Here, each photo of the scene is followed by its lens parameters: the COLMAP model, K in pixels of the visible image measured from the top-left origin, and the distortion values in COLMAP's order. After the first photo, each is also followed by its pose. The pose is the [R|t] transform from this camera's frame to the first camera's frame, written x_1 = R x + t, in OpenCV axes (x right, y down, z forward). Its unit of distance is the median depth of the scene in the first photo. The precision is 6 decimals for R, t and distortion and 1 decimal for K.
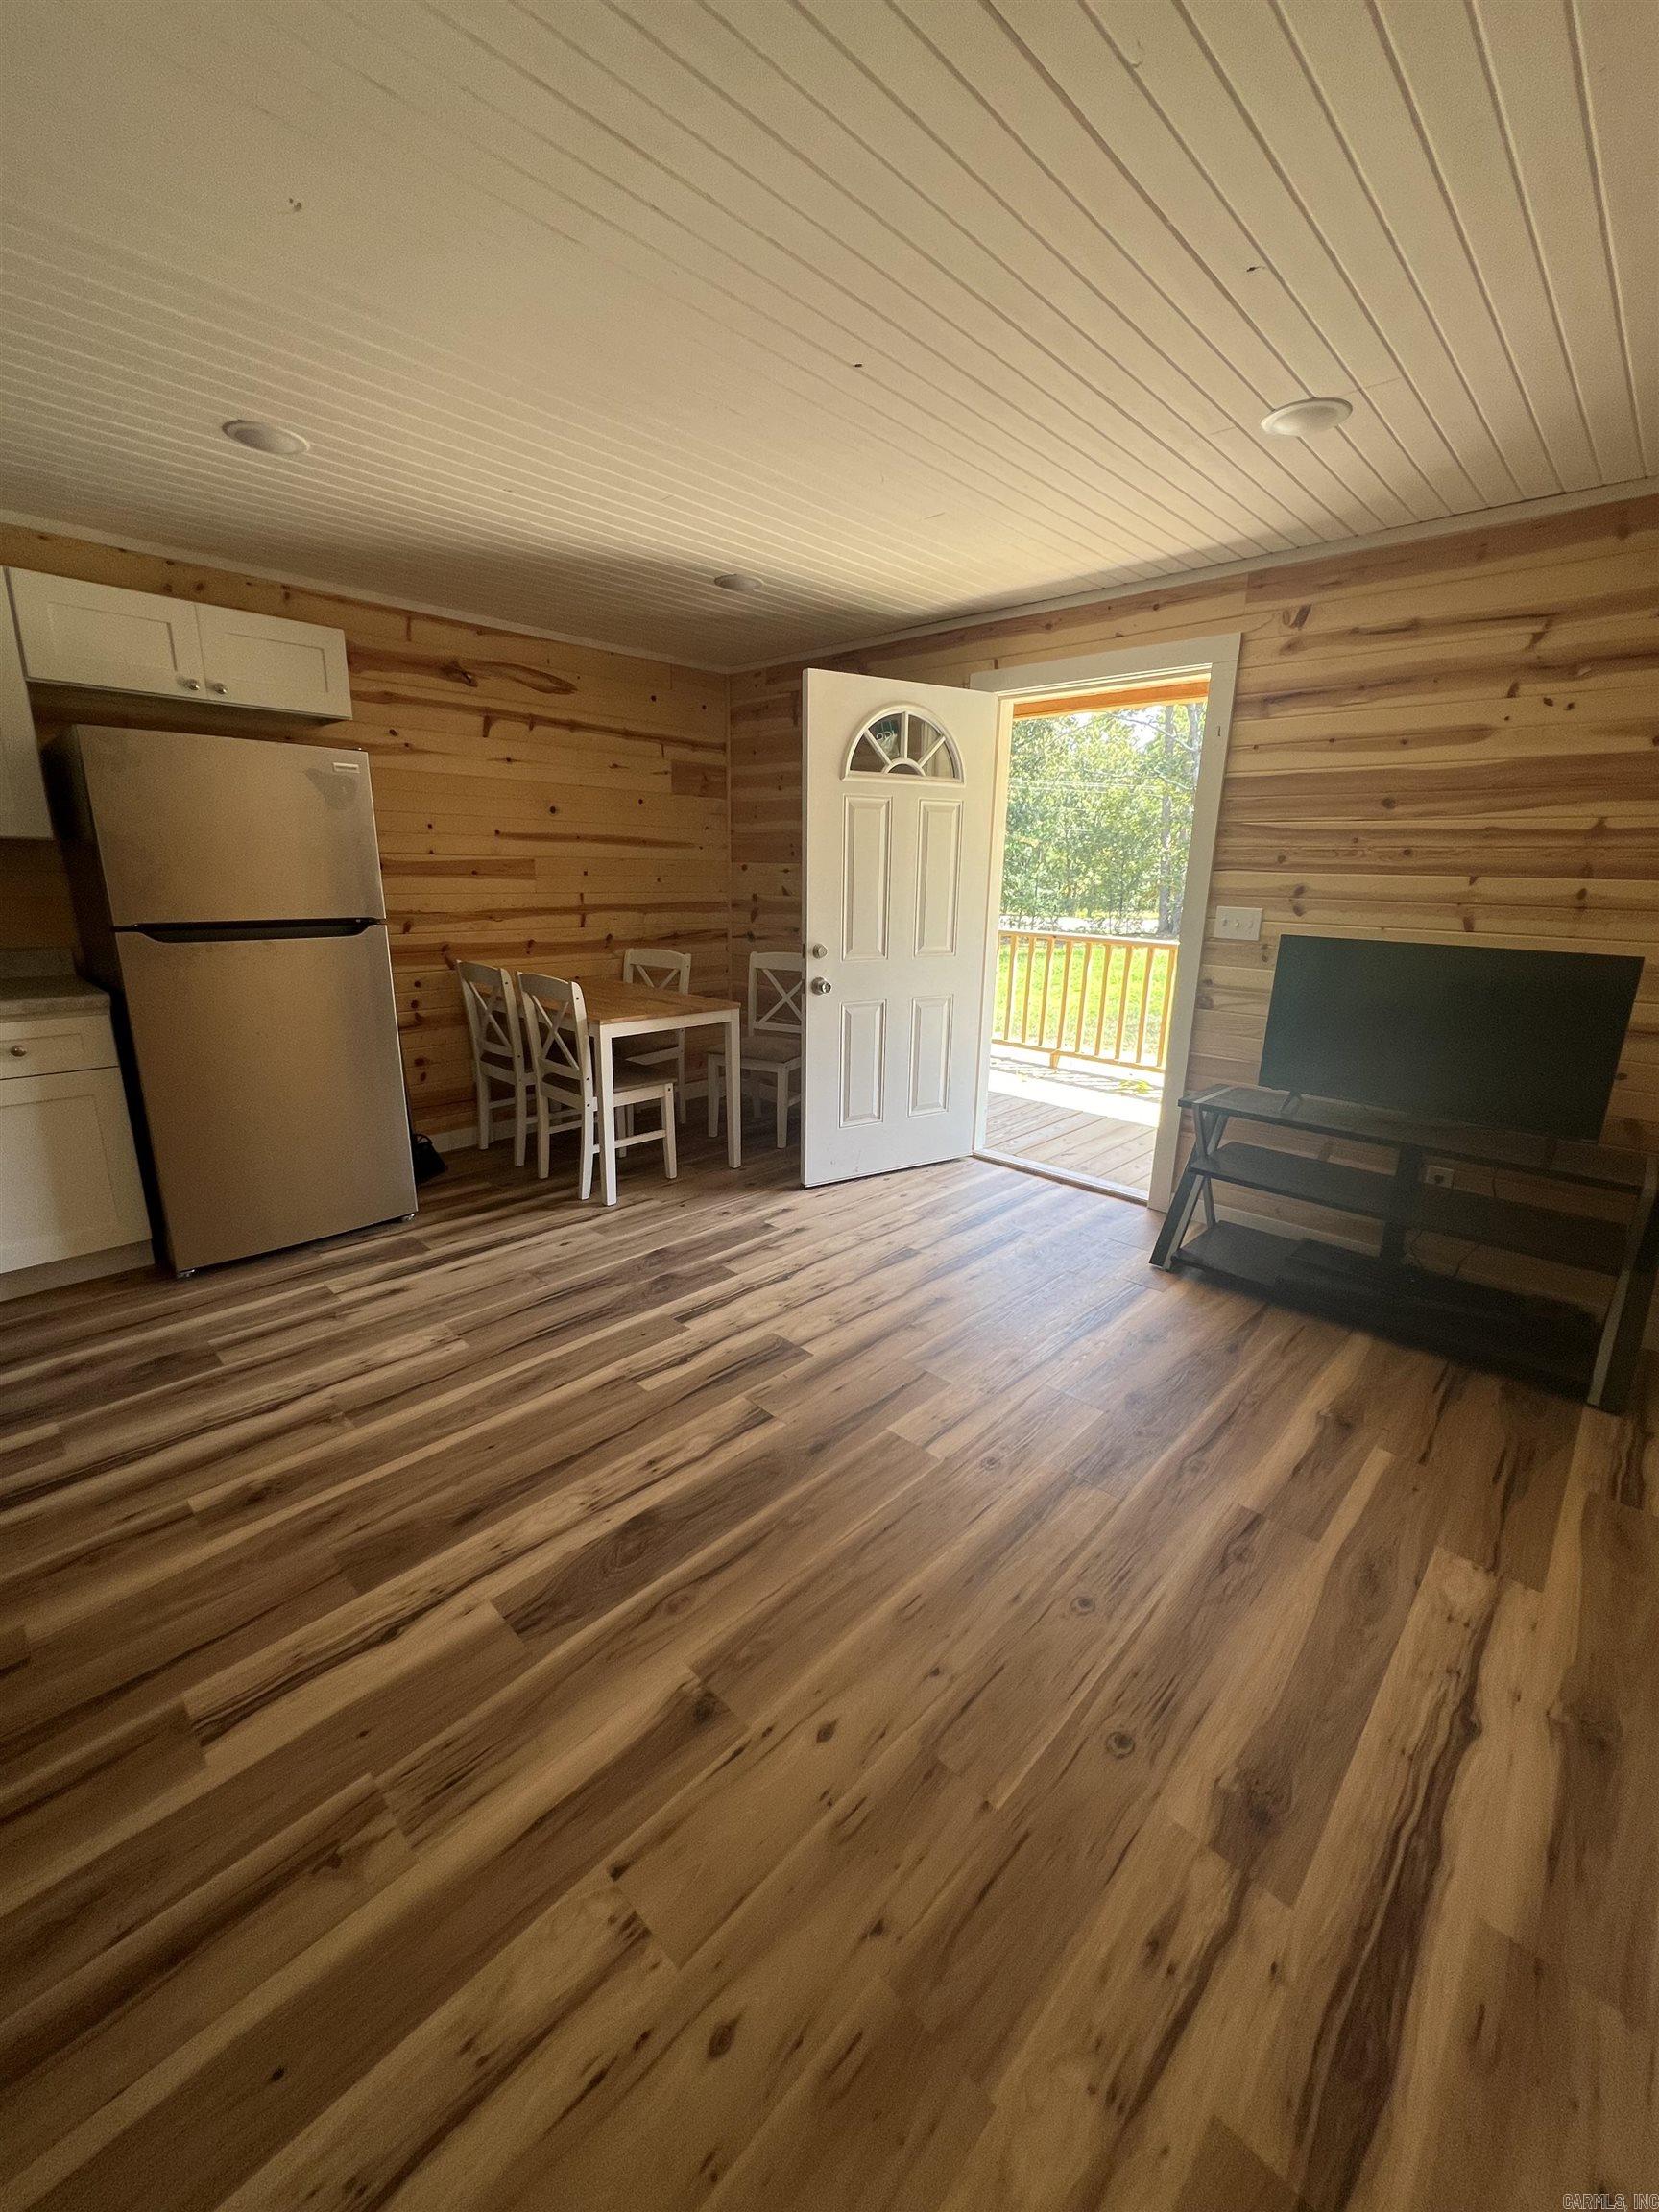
lens RADIAL K [[892.9, 0, 825.6], [0, 892.9, 1102.0], [0, 0, 1]] dist [0.001443, 0.000186]
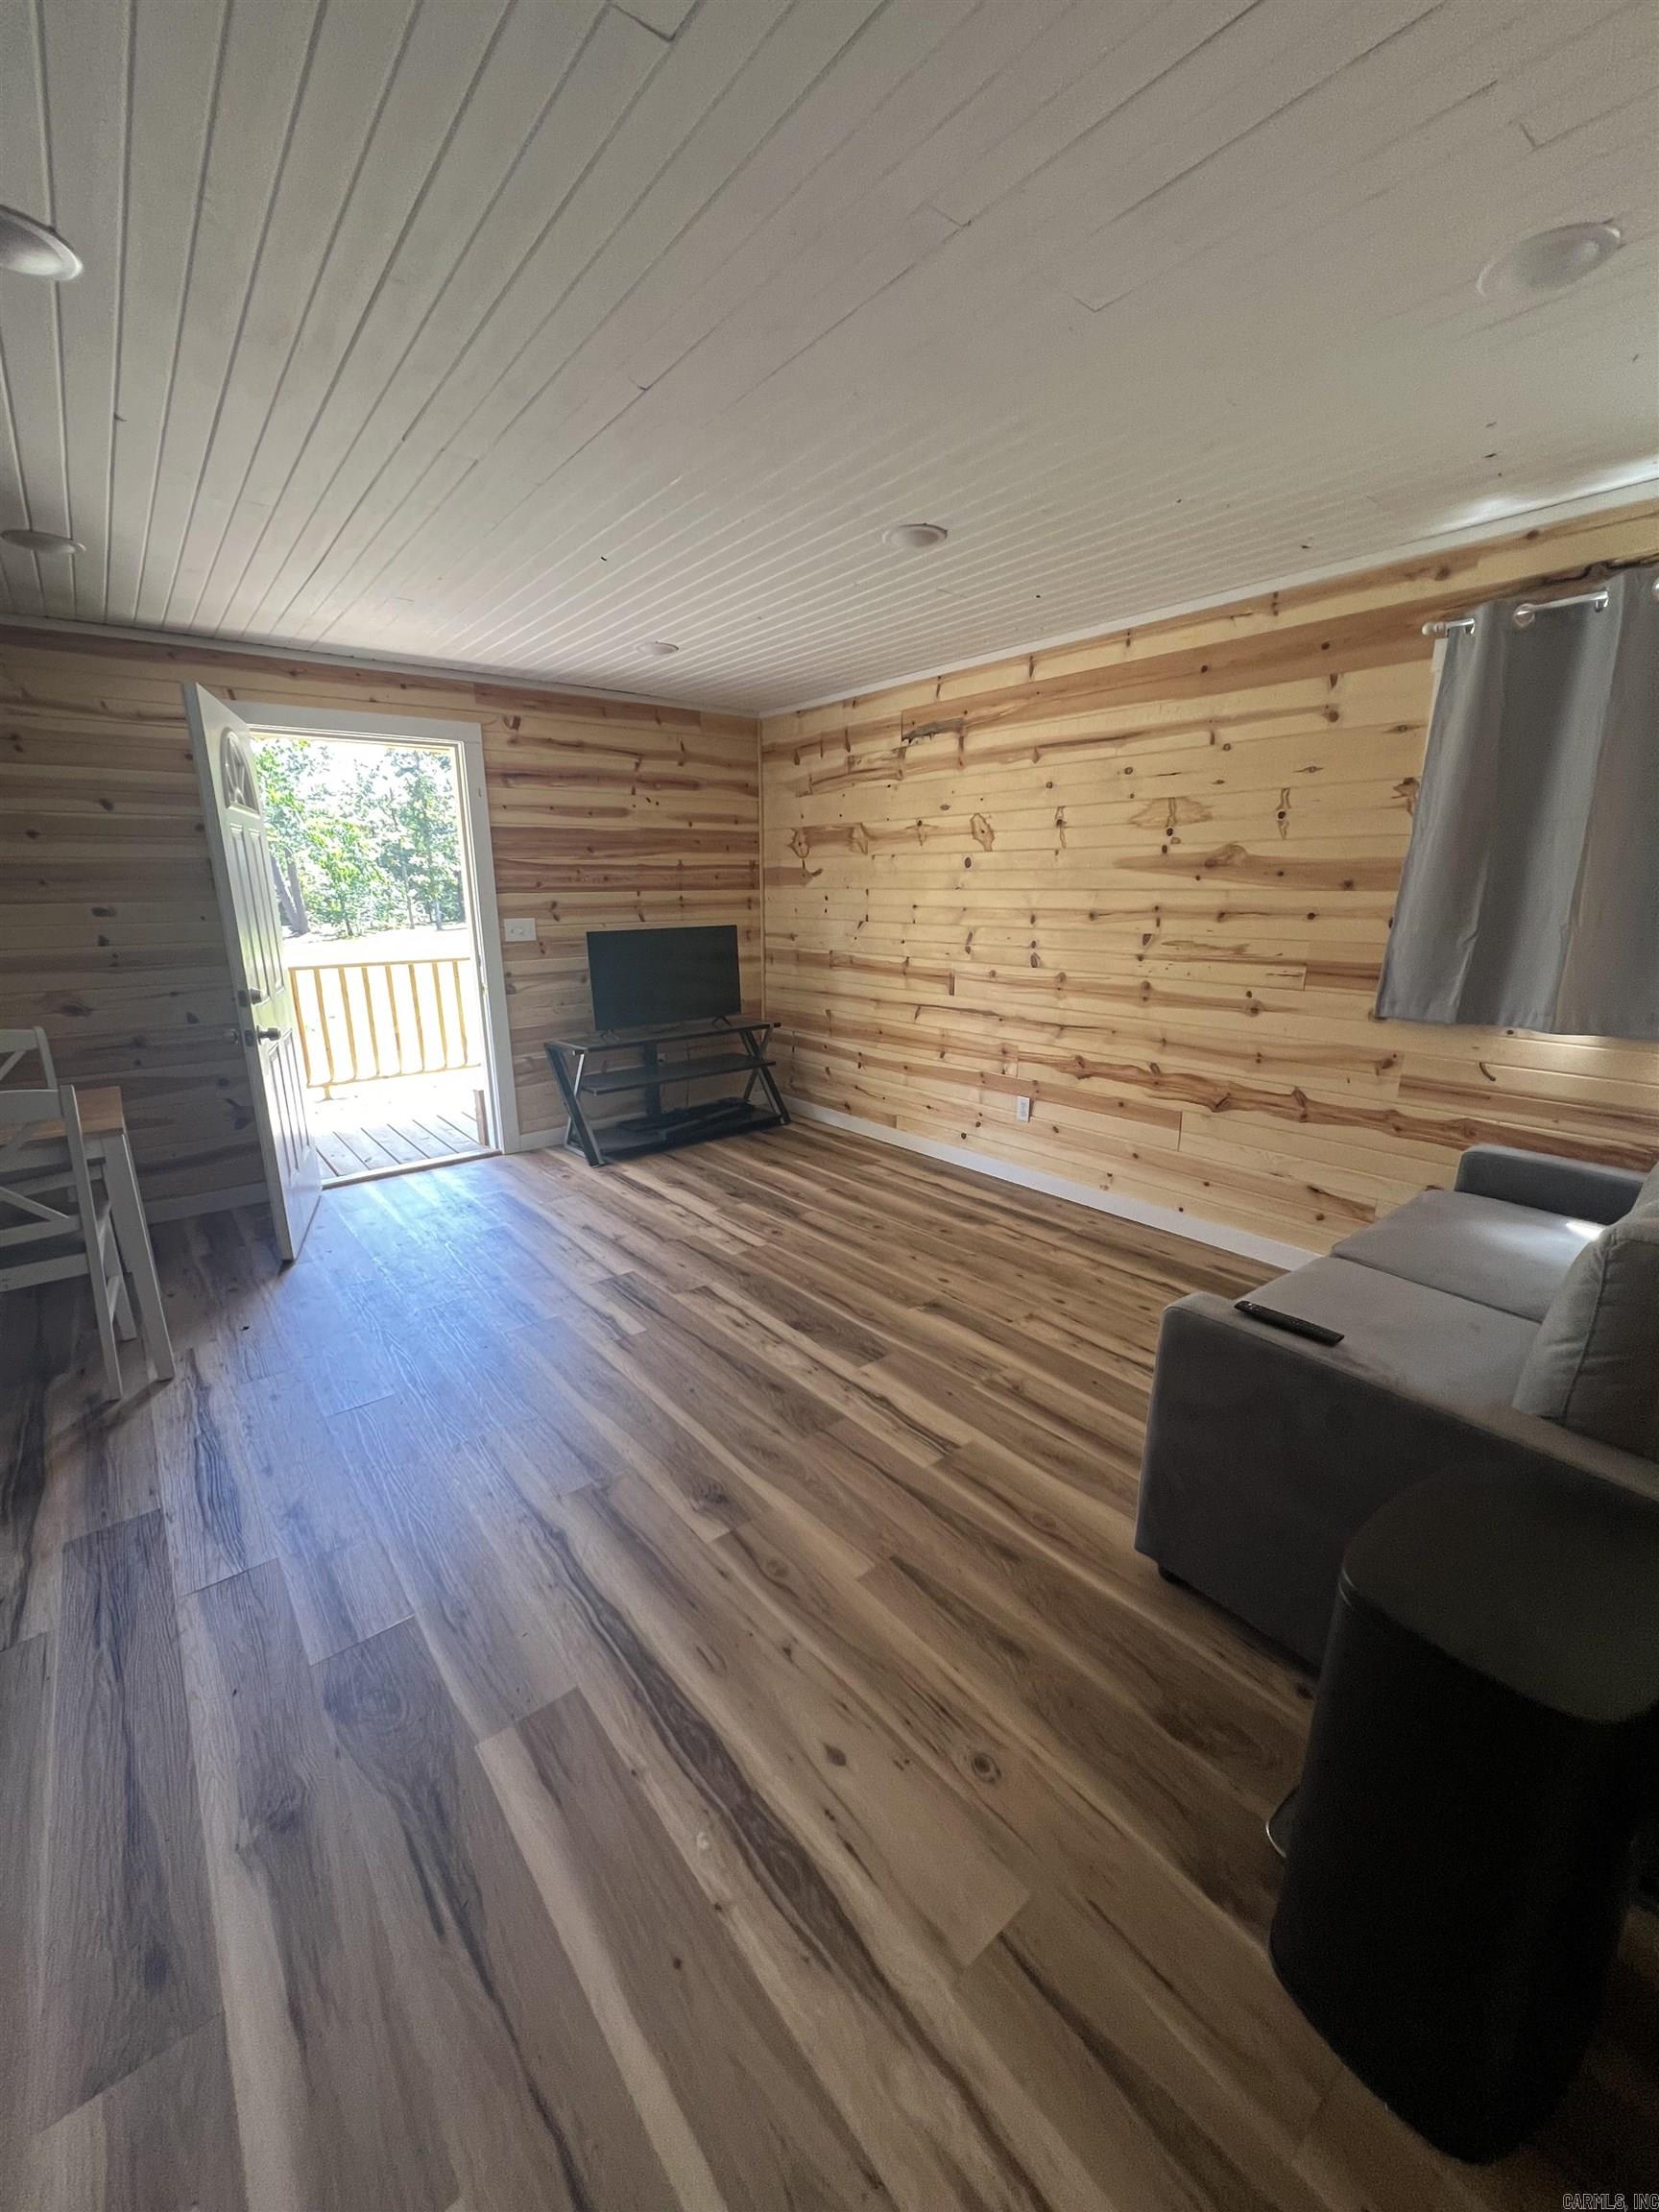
lens RADIAL K [[892.9, 0, 825.4], [0, 892.9, 1111.2], [0, 0, 1]] dist [0.001443, 0.000186]
pose [[0.125000, -0.264794, 0.956169, -1.108504], [0.275410, 0.935114, 0.222959, -0.139828], [-0.953165, 0.235469, 0.189816, 0.415642]]
